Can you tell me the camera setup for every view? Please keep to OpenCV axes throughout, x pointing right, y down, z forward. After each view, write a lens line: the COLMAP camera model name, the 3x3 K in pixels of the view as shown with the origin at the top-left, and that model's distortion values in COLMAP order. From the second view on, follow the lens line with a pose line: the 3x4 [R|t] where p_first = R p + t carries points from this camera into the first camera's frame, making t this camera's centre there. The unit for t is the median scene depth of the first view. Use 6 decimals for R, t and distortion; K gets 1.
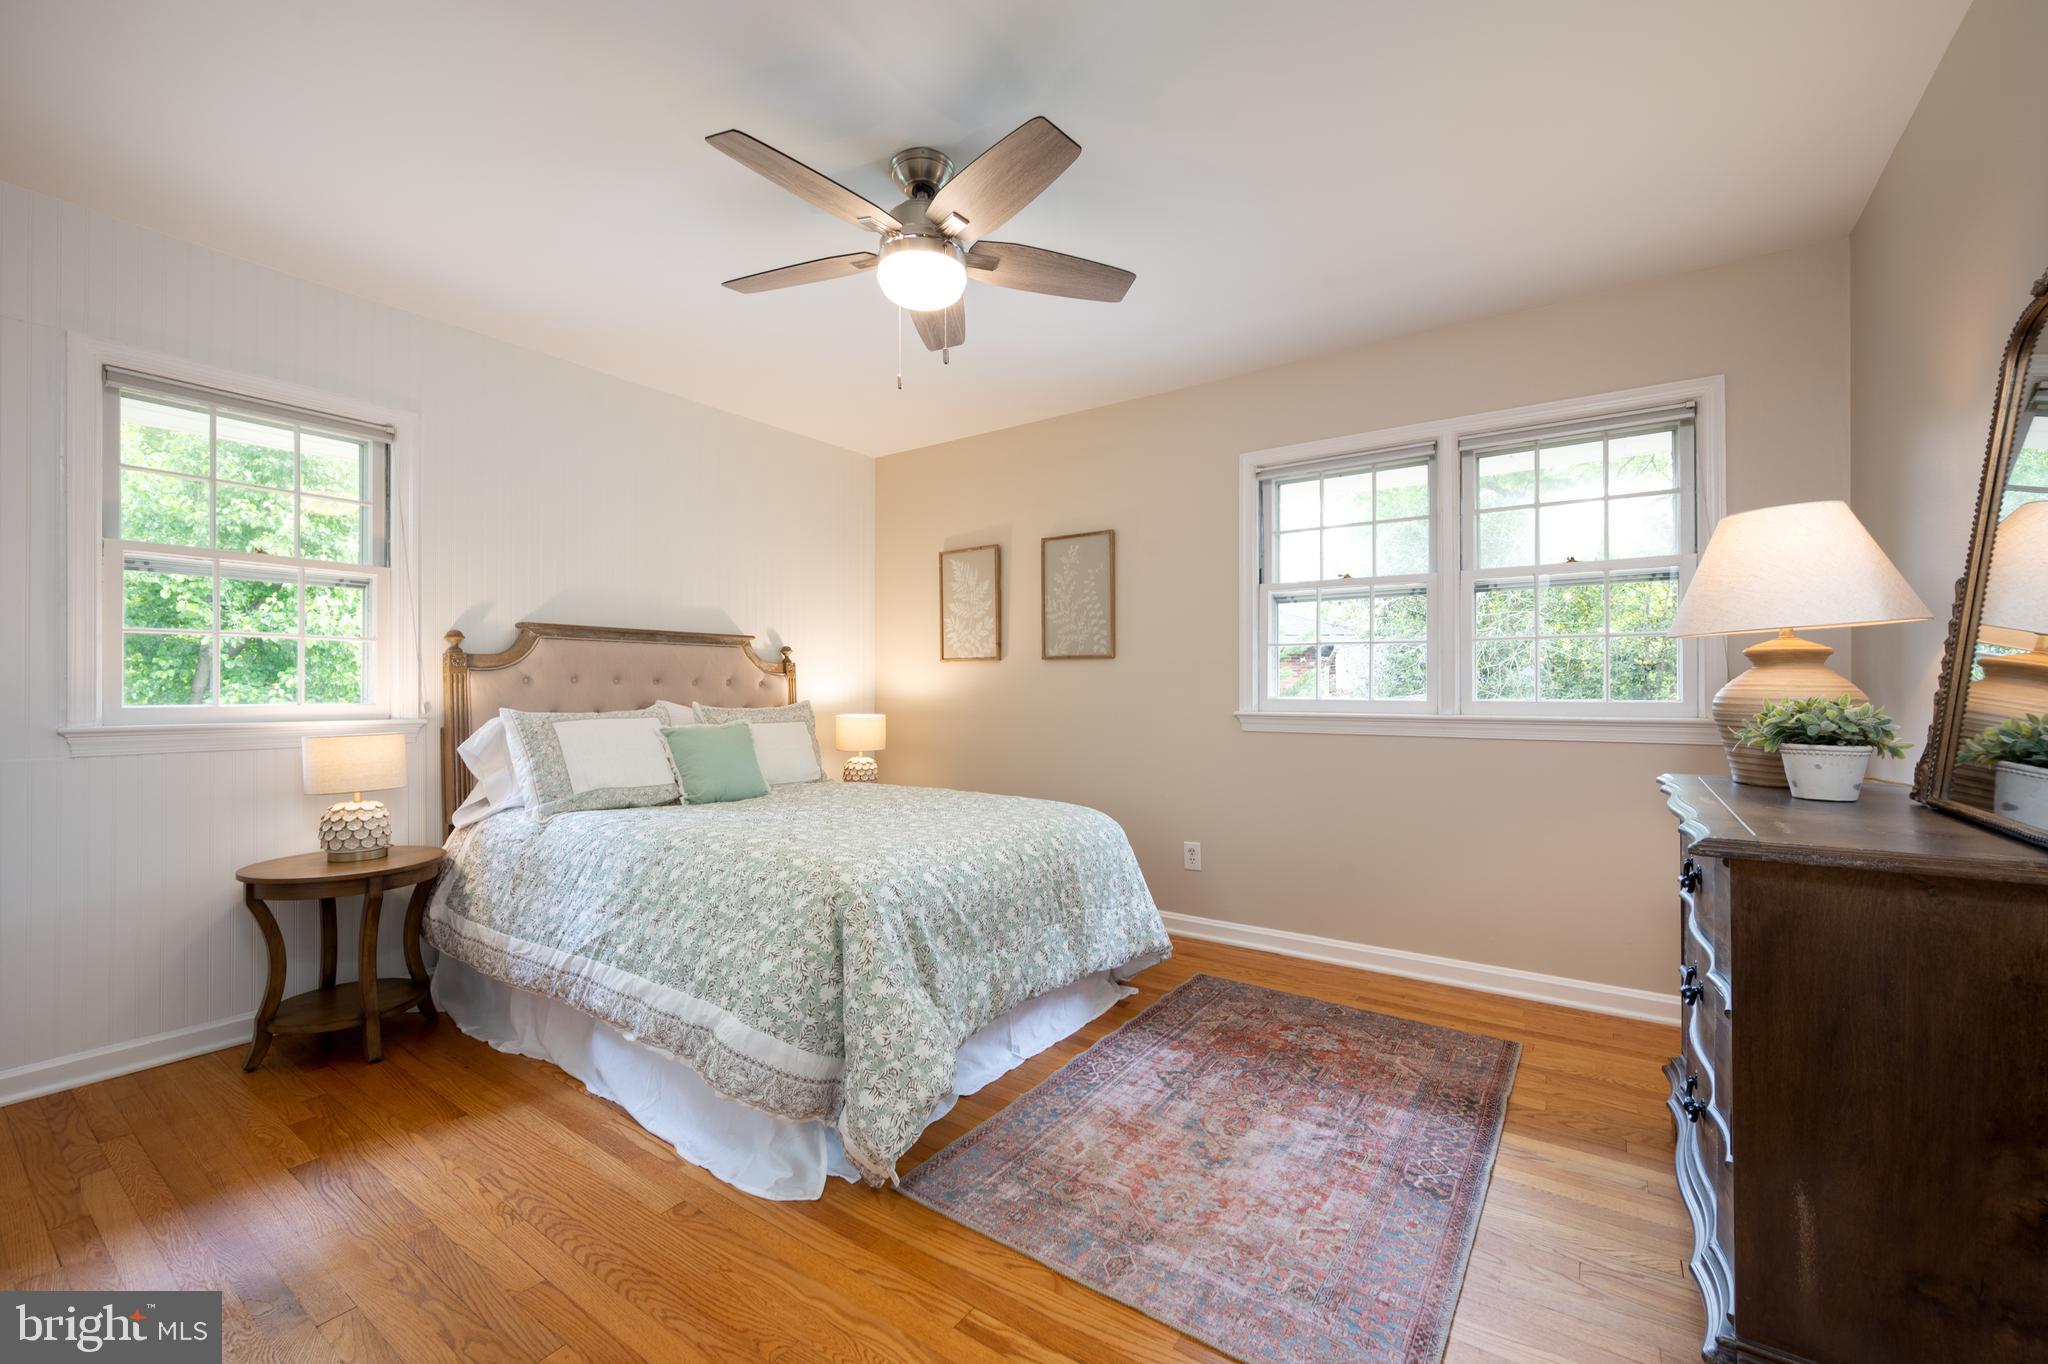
lens RADIAL K [[840.7, 0, 1029.7], [0, 840.7, 690.3], [0, 0, 1]] dist [-0.014437, -0.000478]
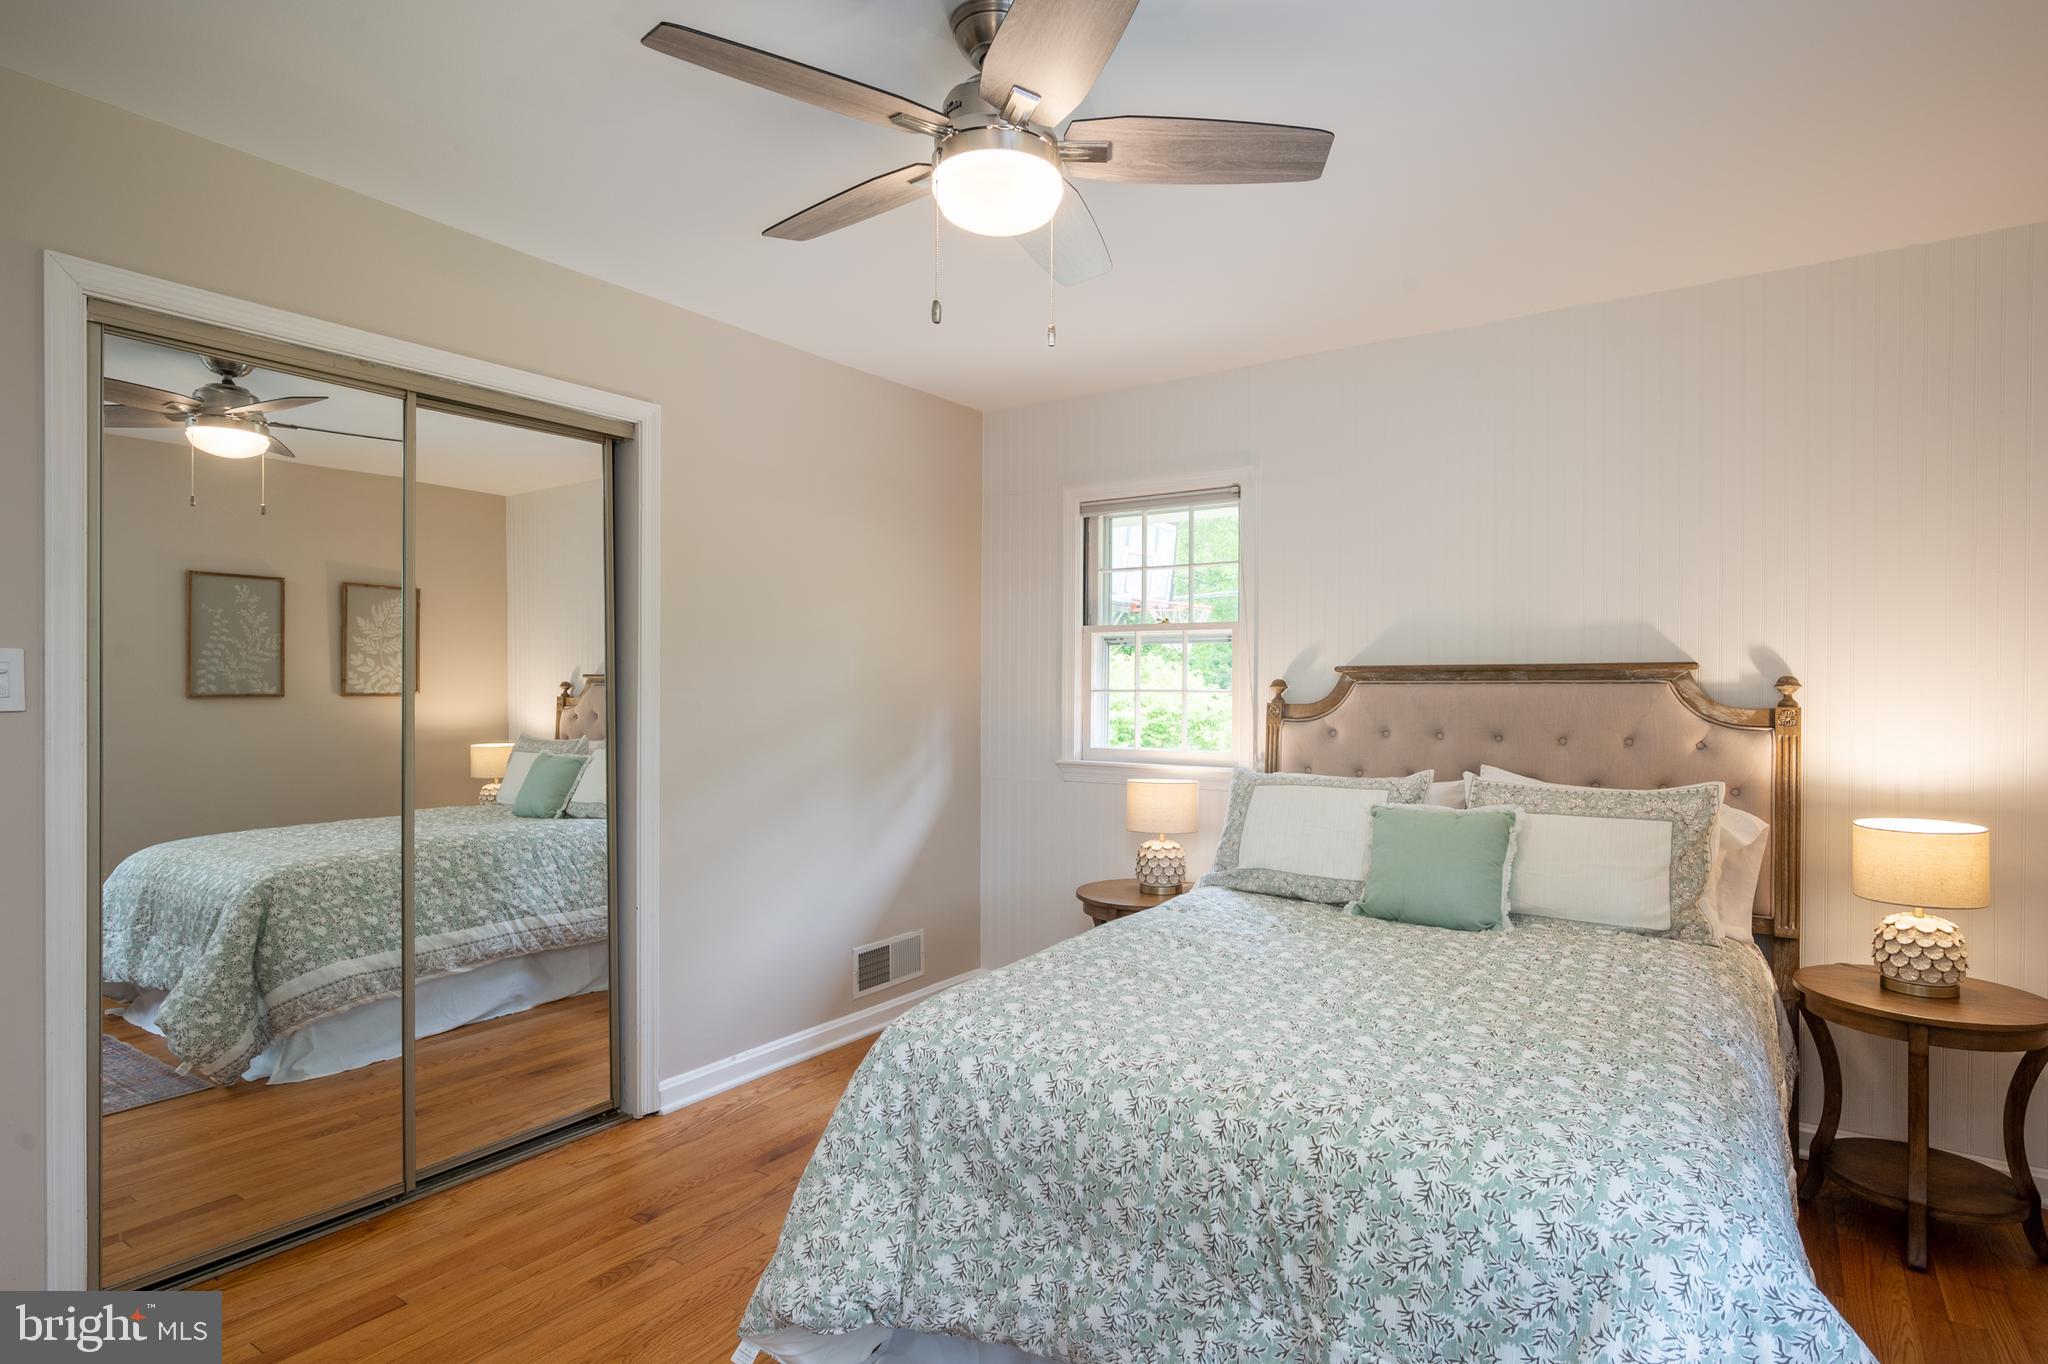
lens RADIAL K [[1044.8, 0, 1031.3], [0, 1044.8, 688.4], [0, 0, 1]] dist [0.039032, 0.002563]
pose [[0.011250, 0.003972, -0.999929, 0.525493], [0.003583, 0.999986, 0.004013, -0.068192], [0.999930, -0.003628, 0.011236, 0.715538]]
